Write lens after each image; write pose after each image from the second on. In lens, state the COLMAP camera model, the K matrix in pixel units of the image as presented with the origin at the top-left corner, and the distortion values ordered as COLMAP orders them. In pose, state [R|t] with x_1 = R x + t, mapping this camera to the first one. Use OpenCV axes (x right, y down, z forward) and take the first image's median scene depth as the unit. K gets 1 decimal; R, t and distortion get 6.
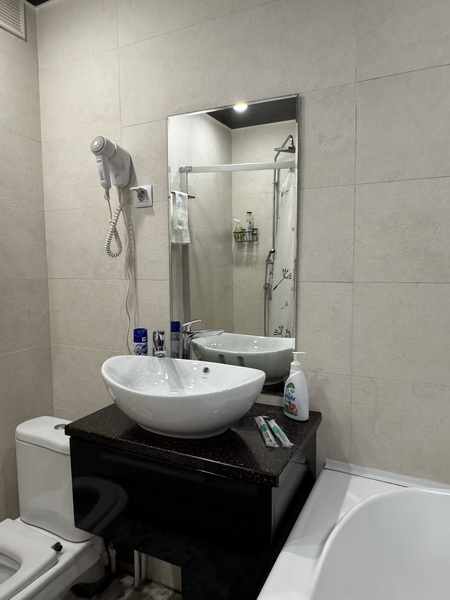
lens RADIAL K [[421.0, 0, 223.5], [0, 421.0, 300.4], [0, 0, 1]] dist [0.009658, -0.017159]
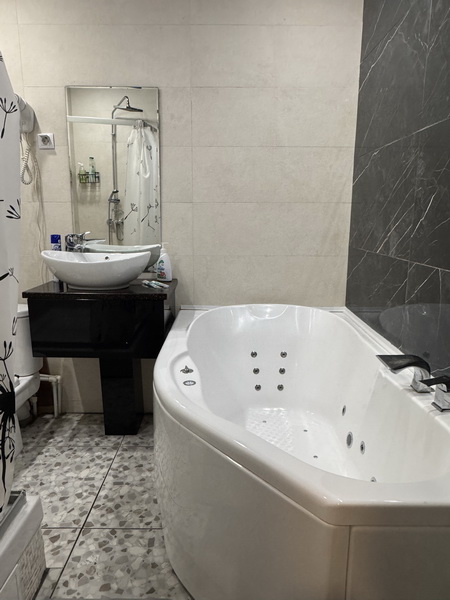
lens RADIAL K [[421.0, 0, 226.6], [0, 421.0, 302.5], [0, 0, 1]] dist [0.009658, -0.017159]
pose [[0.899581, -0.076648, 0.429975, -0.306677], [0.027227, 0.992407, 0.119944, 0.140785], [-0.435904, -0.096192, 0.894838, -0.594358]]
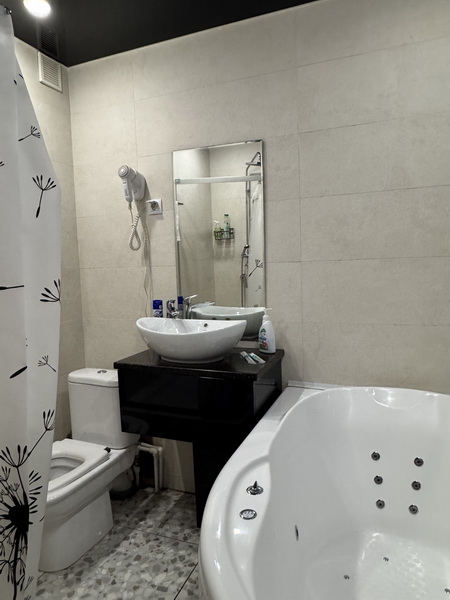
lens RADIAL K [[421.0, 0, 227.3], [0, 421.0, 296.3], [0, 0, 1]] dist [0.009658, -0.017159]
pose [[0.997048, -0.030695, 0.070384, -0.061247], [0.031403, 0.999467, -0.008973, 0.074661], [-0.070071, 0.011157, 0.997480, -0.428508]]
